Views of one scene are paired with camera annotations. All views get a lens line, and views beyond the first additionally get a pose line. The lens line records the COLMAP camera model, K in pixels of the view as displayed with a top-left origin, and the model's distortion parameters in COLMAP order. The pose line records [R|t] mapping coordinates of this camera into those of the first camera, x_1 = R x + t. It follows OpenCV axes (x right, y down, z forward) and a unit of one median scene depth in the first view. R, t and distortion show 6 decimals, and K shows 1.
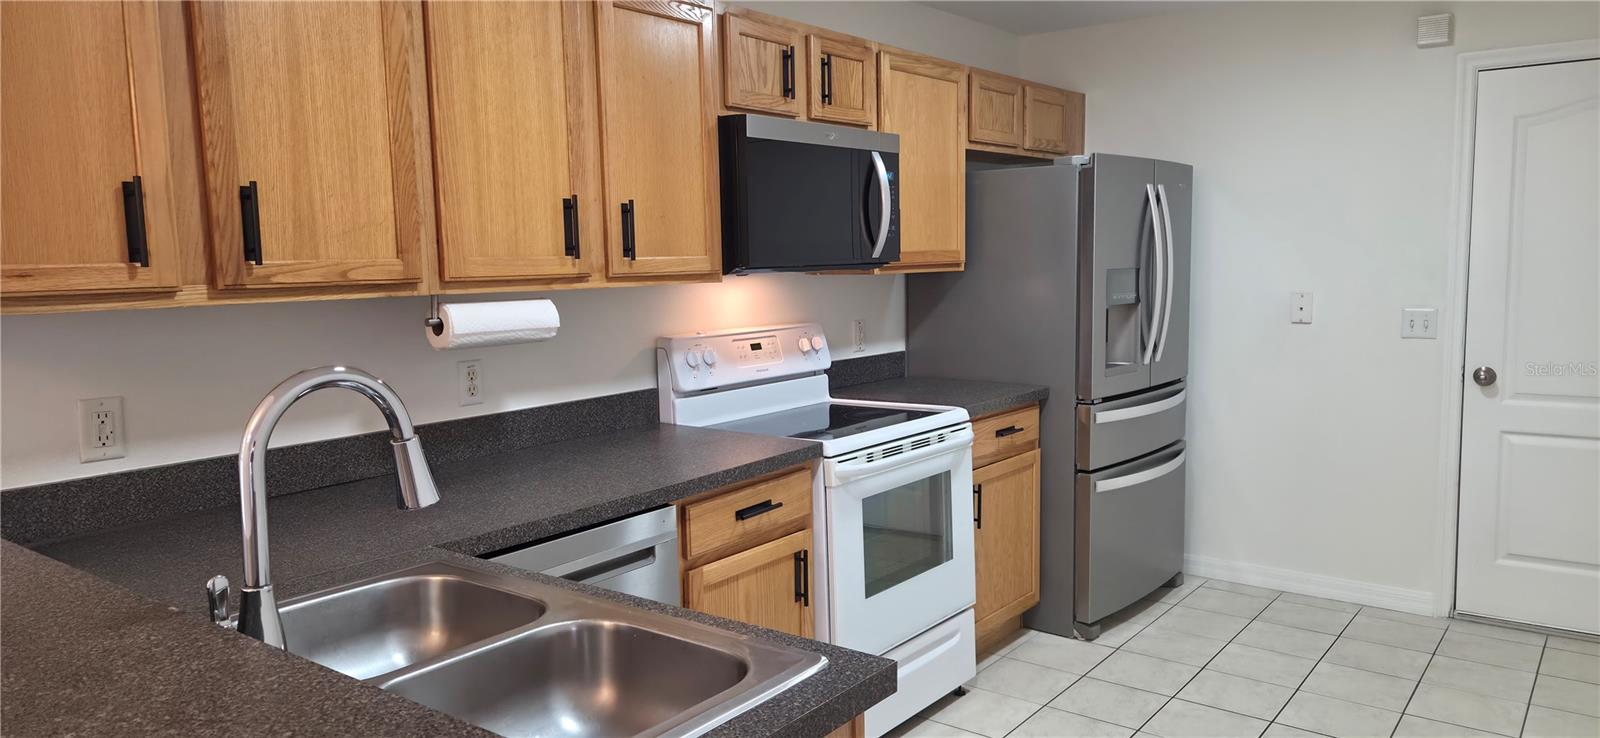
lens RADIAL K [[1088.0, 0, 805.3], [0, 1088.0, 373.4], [0, 0, 1]] dist [0.066420, -0.047875]
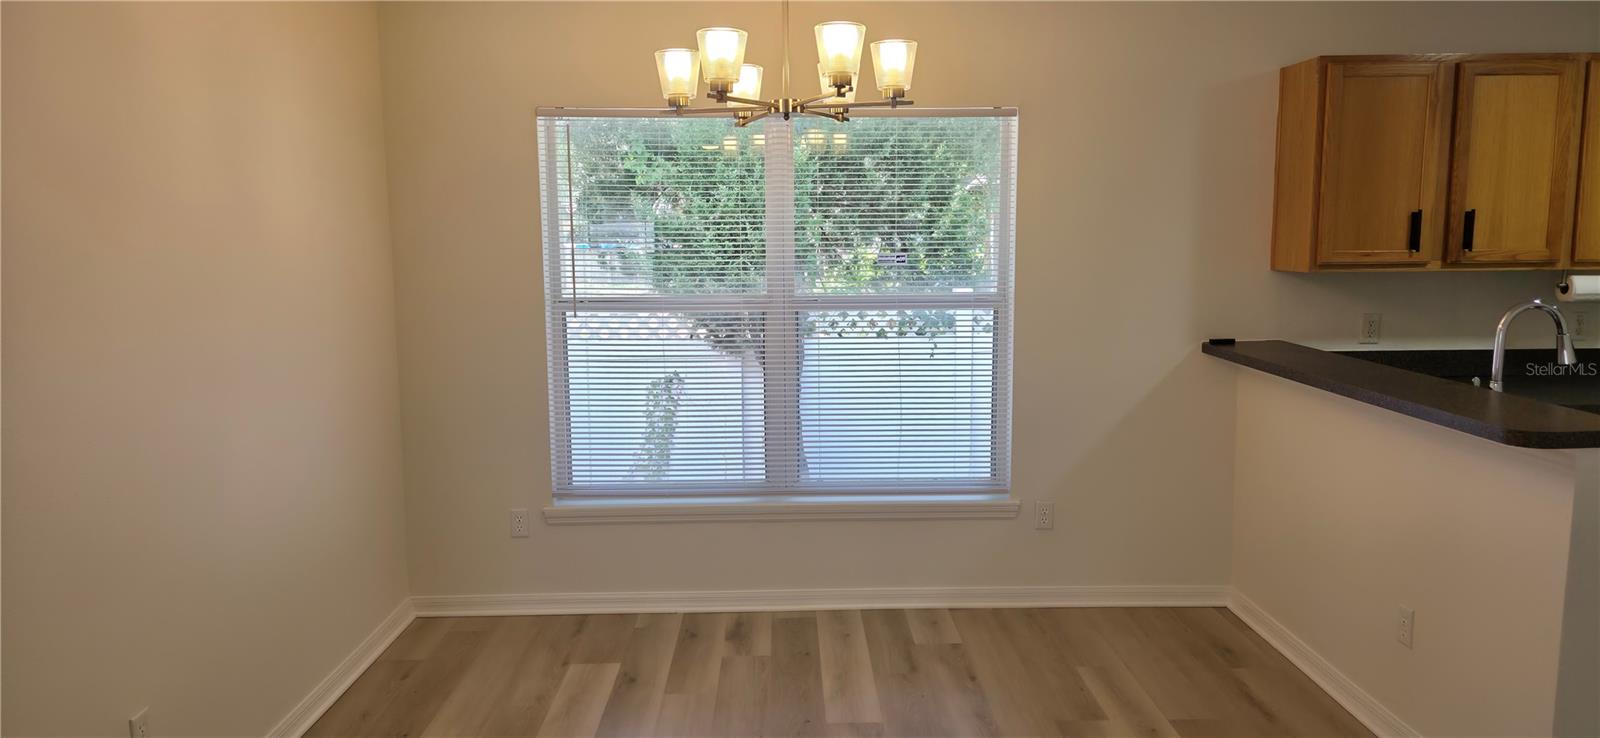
lens RADIAL K [[1088.5, 0, 804.0], [0, 1088.5, 364.1], [0, 0, 1]] dist [0.068613, -0.052821]
pose [[0.636481, 0.112634, -0.763024, 0.272832], [-0.091436, 0.993322, 0.070358, 0.068868], [0.765854, 0.024986, 0.642529, -1.142457]]
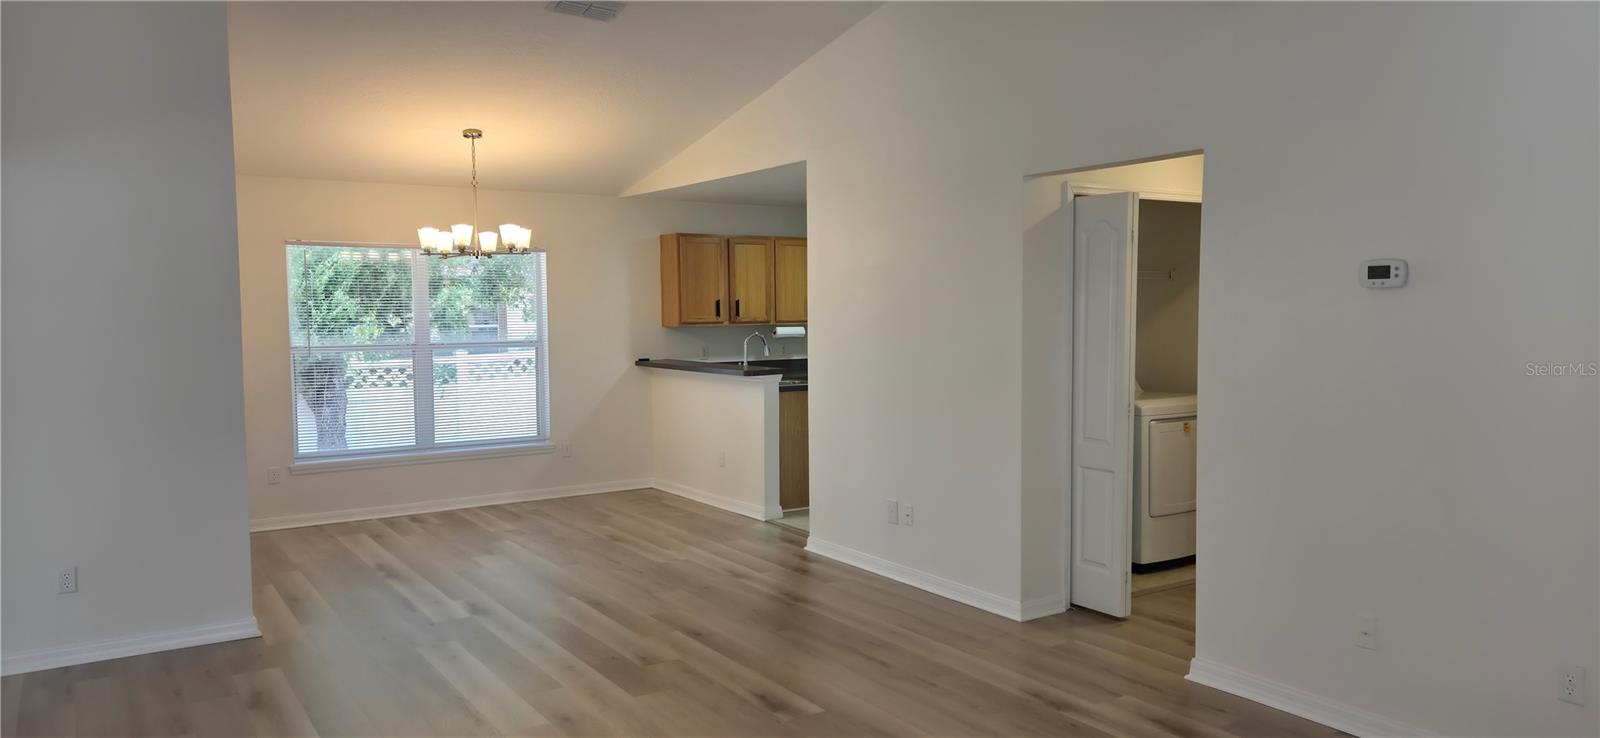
lens RADIAL K [[1051.9, 0, 799.8], [0, 1051.9, 403.4], [0, 0, 1]] dist [0.069518, 0.001674]
pose [[0.948425, 0.043094, -0.314059, 1.130974], [-0.047345, 0.998861, -0.005918, 0.272294], [0.313447, 0.020482, 0.949385, -3.048656]]
